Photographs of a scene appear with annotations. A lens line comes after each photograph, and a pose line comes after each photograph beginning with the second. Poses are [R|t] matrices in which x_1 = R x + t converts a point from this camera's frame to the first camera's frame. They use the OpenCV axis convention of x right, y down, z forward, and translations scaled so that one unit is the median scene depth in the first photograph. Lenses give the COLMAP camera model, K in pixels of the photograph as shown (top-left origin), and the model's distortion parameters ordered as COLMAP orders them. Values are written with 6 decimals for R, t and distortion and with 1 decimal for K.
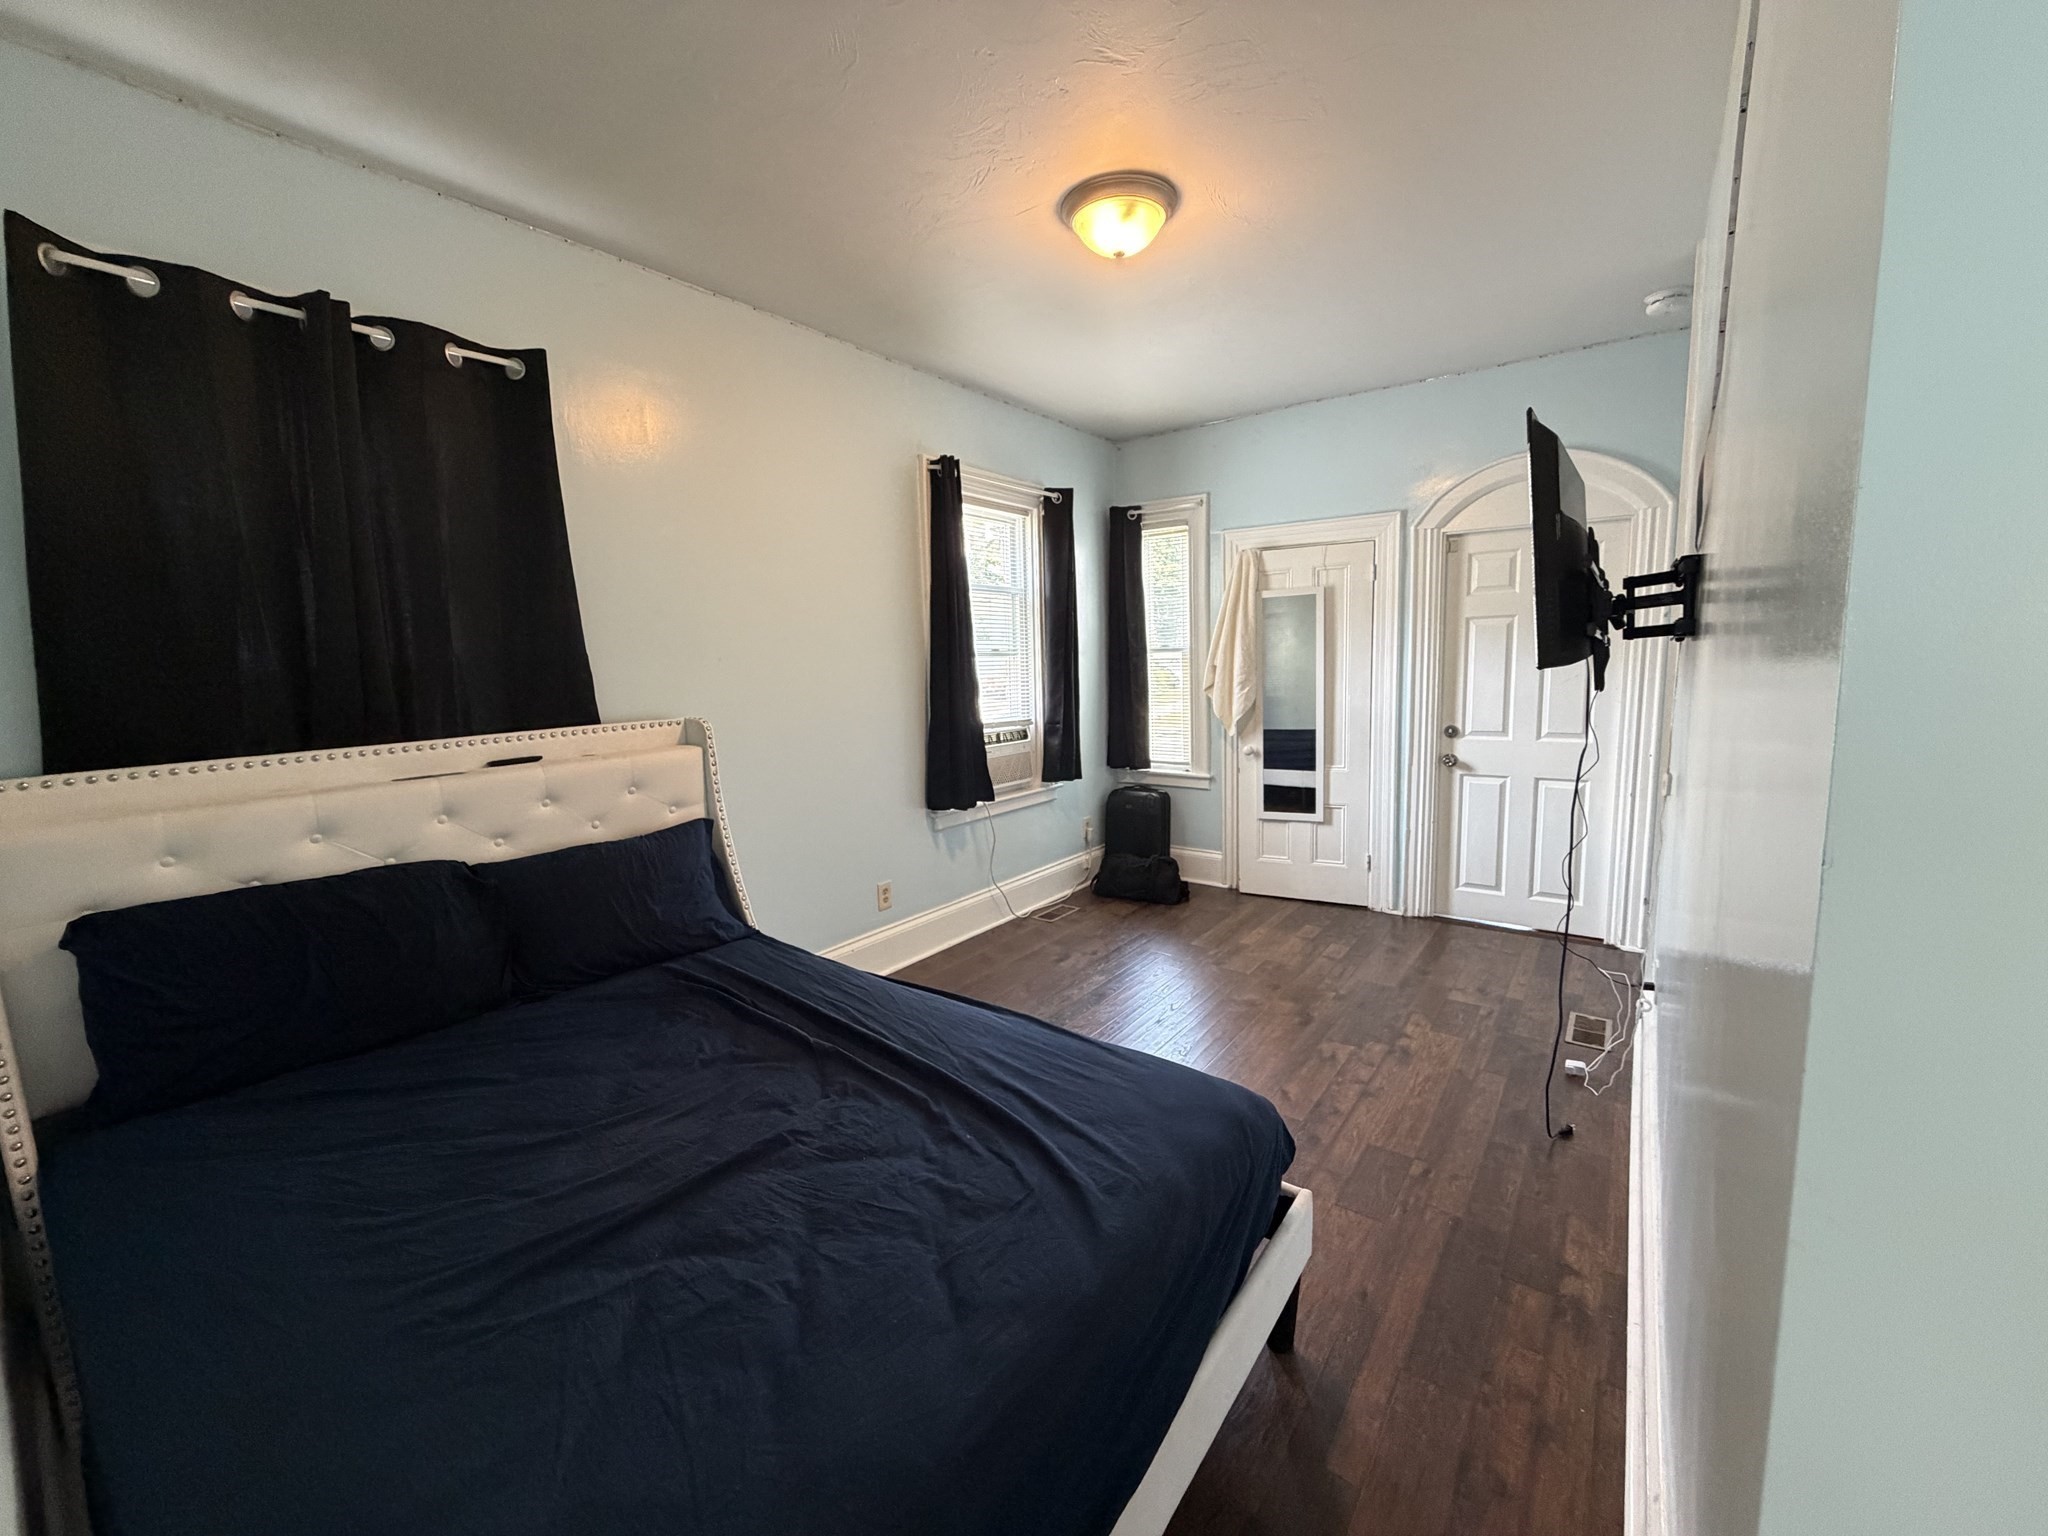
lens RADIAL K [[816.8, 0, 1019.7], [0, 816.8, 765.5], [0, 0, 1]] dist [0.001314, 0.000486]
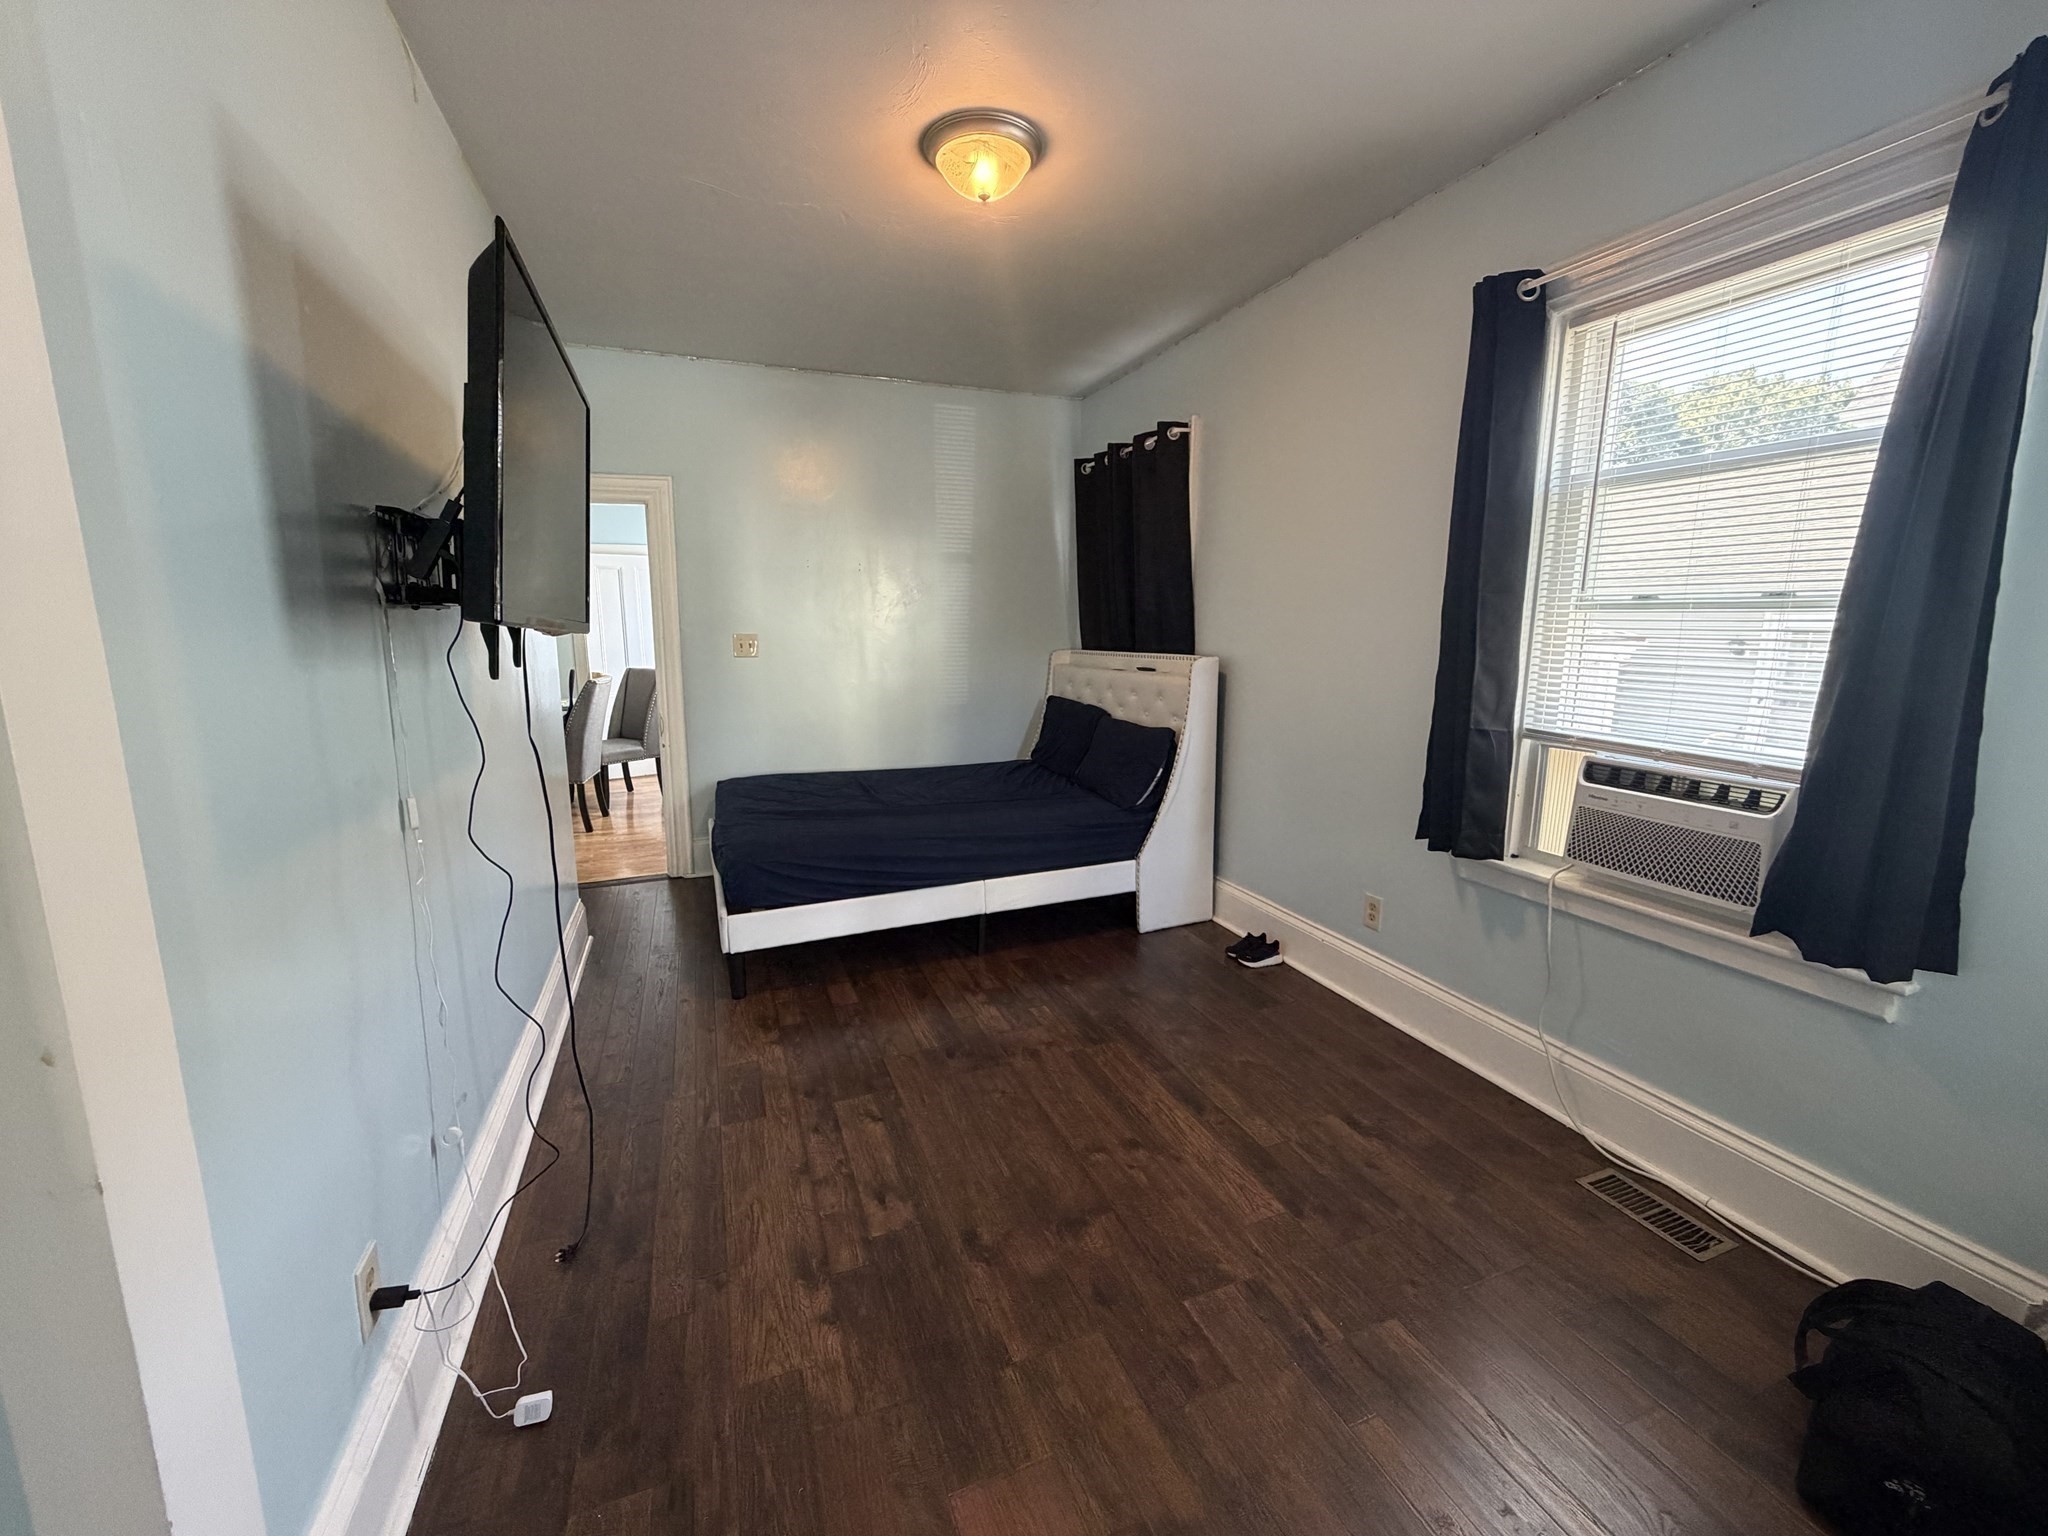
lens RADIAL K [[816.8, 0, 1020.9], [0, 816.8, 765.4], [0, 0, 1]] dist [0.001314, 0.000486]
pose [[-0.523504, 0.173257, -0.834222, 0.815460], [-0.098729, 0.960176, 0.261372, -0.190177], [0.846284, 0.219191, -0.485550, 1.320196]]
